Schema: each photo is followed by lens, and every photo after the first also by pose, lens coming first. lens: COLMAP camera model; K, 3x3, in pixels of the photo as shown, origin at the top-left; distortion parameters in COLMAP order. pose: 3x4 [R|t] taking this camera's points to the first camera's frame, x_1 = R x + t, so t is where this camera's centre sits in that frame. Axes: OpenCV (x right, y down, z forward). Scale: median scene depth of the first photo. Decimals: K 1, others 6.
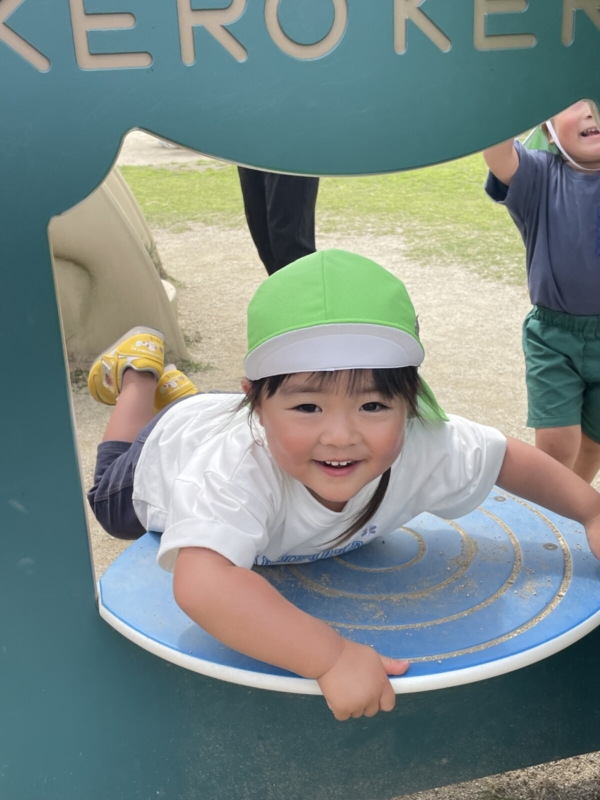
lens RADIAL K [[944.6, 0, 301.3], [0, 944.6, 398.2], [0, 0, 1]] dist [0.135474, 0.000000]
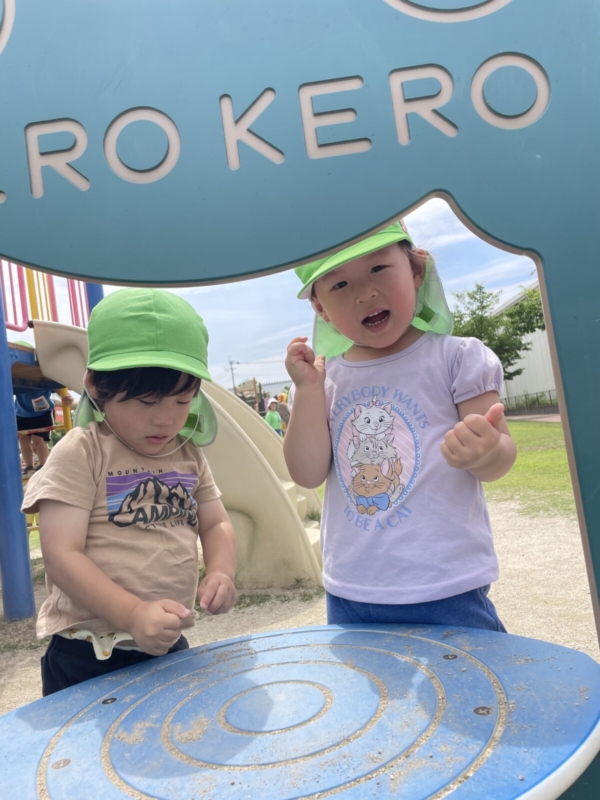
lens RADIAL K [[618.8, 0, 298.9], [0, 618.8, 403.7], [0, 0, 1]] dist [0.042019, 0.001521]
pose [[0.956495, -0.099054, -0.274418, 0.092119], [-0.009897, 0.929042, -0.369843, 0.037441], [0.291580, 0.356469, 0.887644, 0.139403]]
